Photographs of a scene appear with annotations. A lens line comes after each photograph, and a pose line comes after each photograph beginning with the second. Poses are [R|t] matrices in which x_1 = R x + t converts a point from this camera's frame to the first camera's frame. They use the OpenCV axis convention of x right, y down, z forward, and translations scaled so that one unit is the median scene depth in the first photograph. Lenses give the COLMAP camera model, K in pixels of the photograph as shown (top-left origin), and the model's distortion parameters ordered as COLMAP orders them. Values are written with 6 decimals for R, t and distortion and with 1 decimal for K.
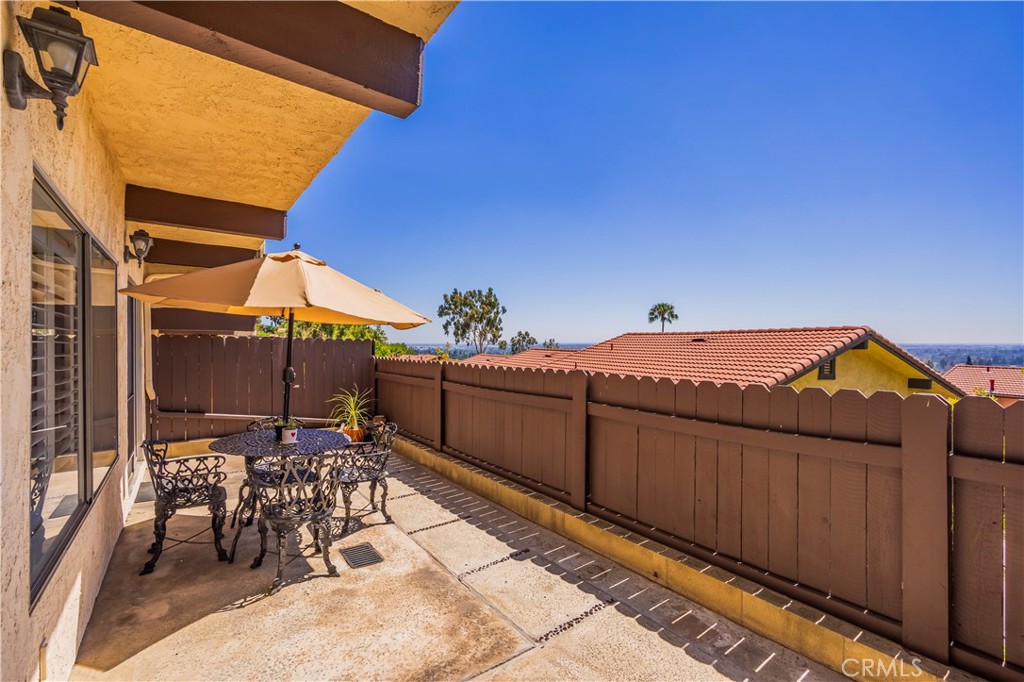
lens RADIAL K [[429.0, 0, 512.0], [0, 429.0, 341.0], [0, 0, 1]] dist [-0.029242, 0.000025]
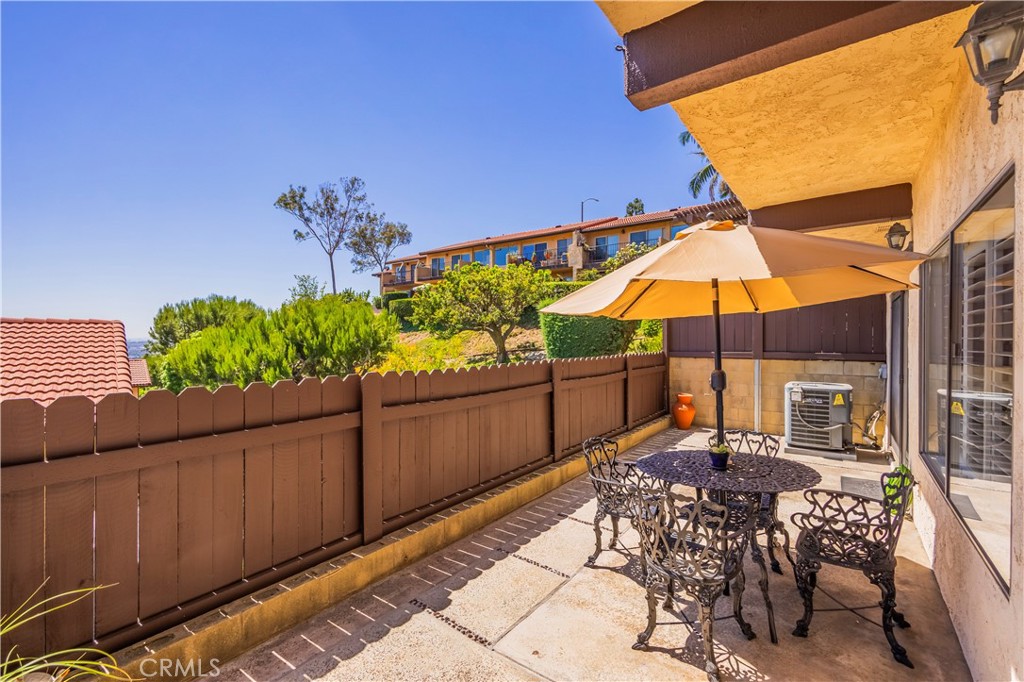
lens RADIAL K [[444.5, 0, 515.6], [0, 444.5, 341.2], [0, 0, 1]] dist [0.000207, -0.000067]
pose [[-0.273642, -0.006593, 0.961809, -0.930943], [-0.001773, 0.999978, 0.006351, 0.004645], [-0.961830, 0.000032, -0.273647, 1.215955]]
